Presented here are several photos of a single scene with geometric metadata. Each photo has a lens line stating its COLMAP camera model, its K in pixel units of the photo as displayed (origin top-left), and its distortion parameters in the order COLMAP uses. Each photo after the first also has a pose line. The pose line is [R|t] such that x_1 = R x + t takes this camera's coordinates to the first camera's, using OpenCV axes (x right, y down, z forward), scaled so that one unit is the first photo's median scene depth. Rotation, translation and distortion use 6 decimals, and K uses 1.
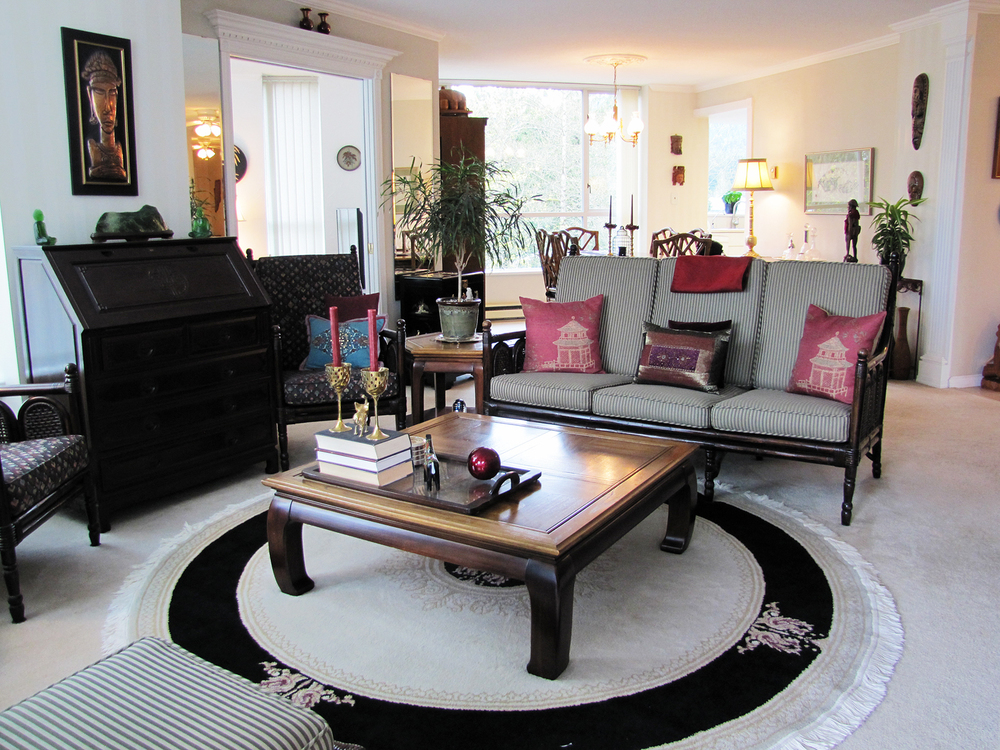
lens RADIAL K [[839.2, 0, 500.0], [0, 839.2, 375.0], [0, 0, 1]] dist [-0.150731, -0.000332]
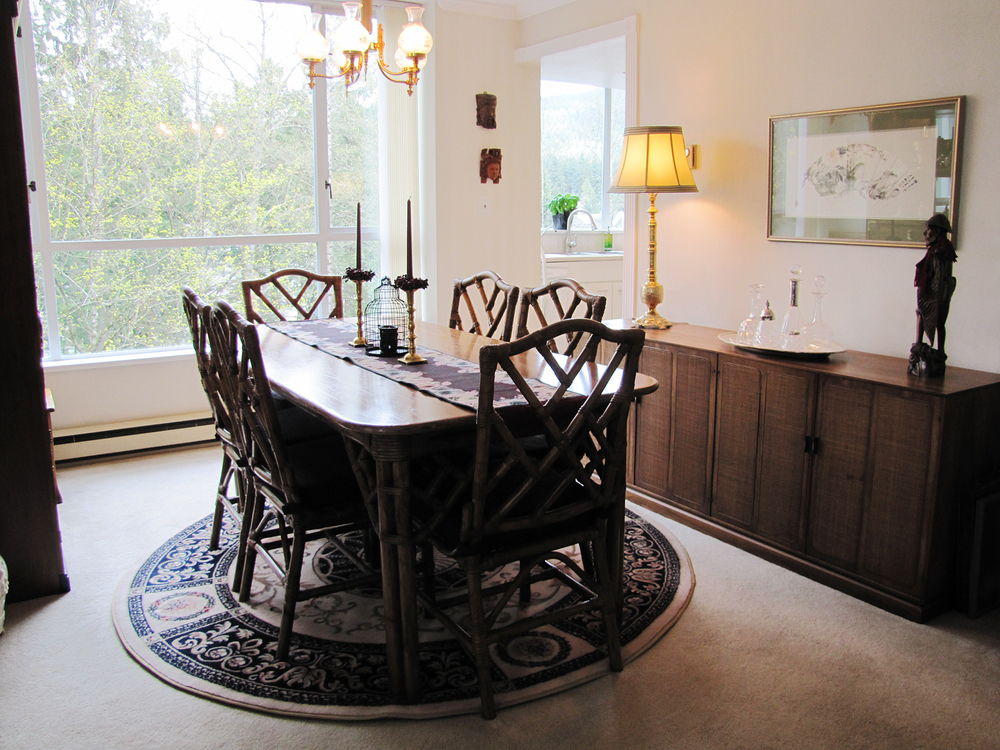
lens RADIAL K [[839.2, 0, 500.0], [0, 839.2, 375.0], [0, 0, 1]] dist [-0.150731, -0.000332]
pose [[0.965951, -0.041296, 0.255407, 0.087377], [0.043017, 0.999074, -0.001154, -0.119200], [-0.255123, 0.012102, 0.966833, 0.547941]]
